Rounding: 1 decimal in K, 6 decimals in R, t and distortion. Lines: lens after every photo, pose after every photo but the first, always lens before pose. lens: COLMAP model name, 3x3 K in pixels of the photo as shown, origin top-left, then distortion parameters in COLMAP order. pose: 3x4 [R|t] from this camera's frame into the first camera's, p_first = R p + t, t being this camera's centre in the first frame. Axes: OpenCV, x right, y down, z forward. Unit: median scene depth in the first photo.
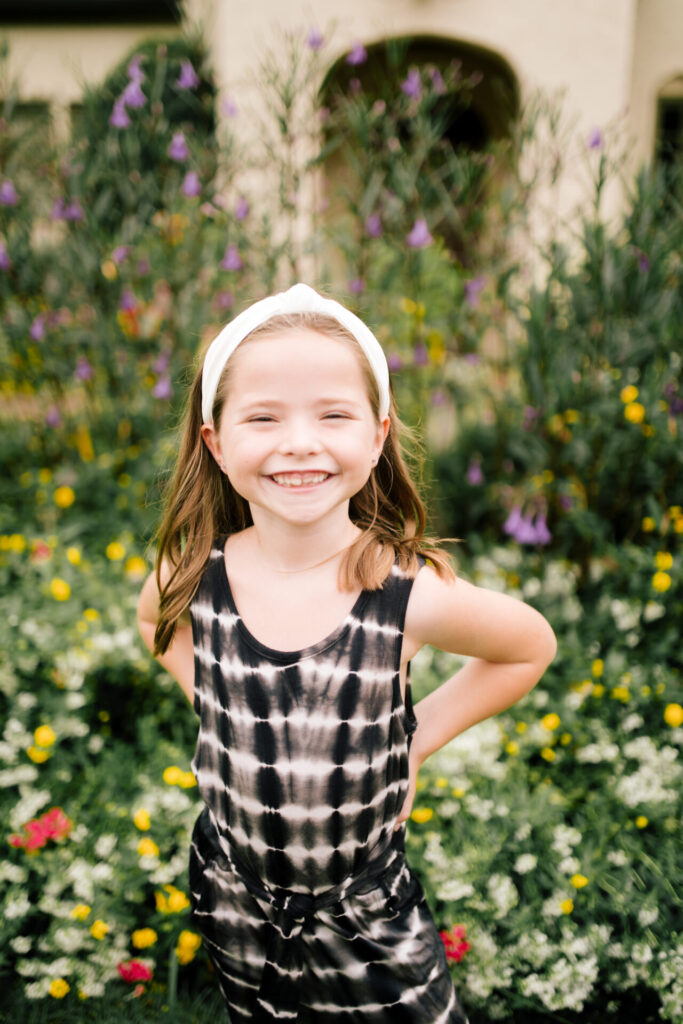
lens RADIAL K [[988.4, 0, 343.2], [0, 988.4, 516.9], [0, 0, 1]] dist [-0.025648, 0.000000]
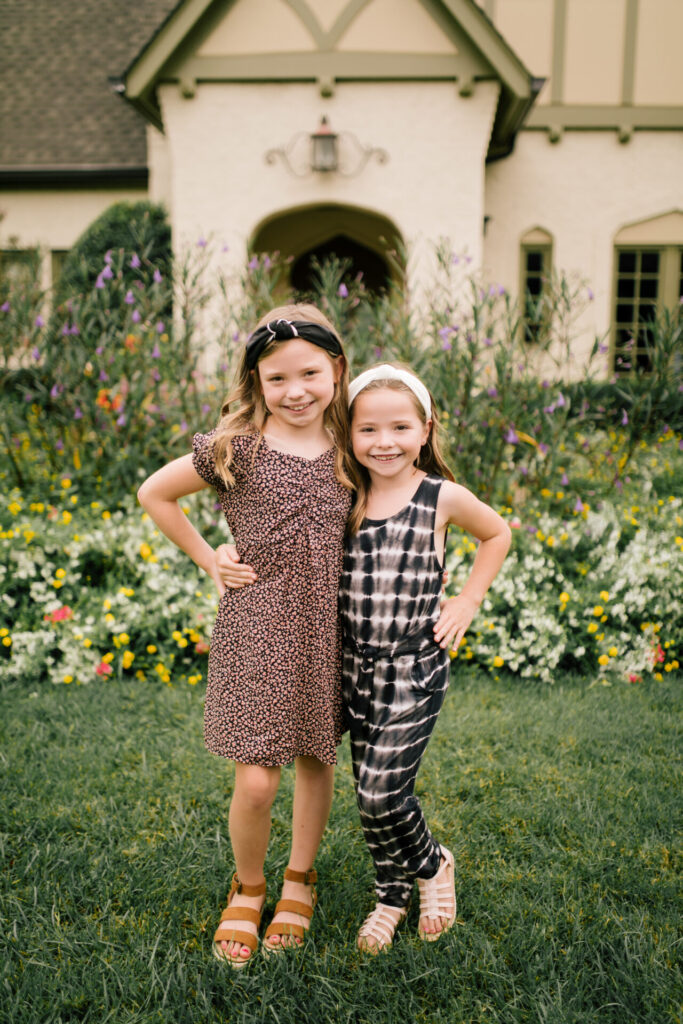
lens RADIAL K [[988.4, 0, 339.8], [0, 988.4, 514.6], [0, 0, 1]] dist [-0.025648, 0.000000]
pose [[0.999361, -0.010352, 0.034204, 0.201525], [0.014386, 0.992683, -0.119890, 0.334002], [-0.032713, 0.120306, 0.992198, -1.028708]]
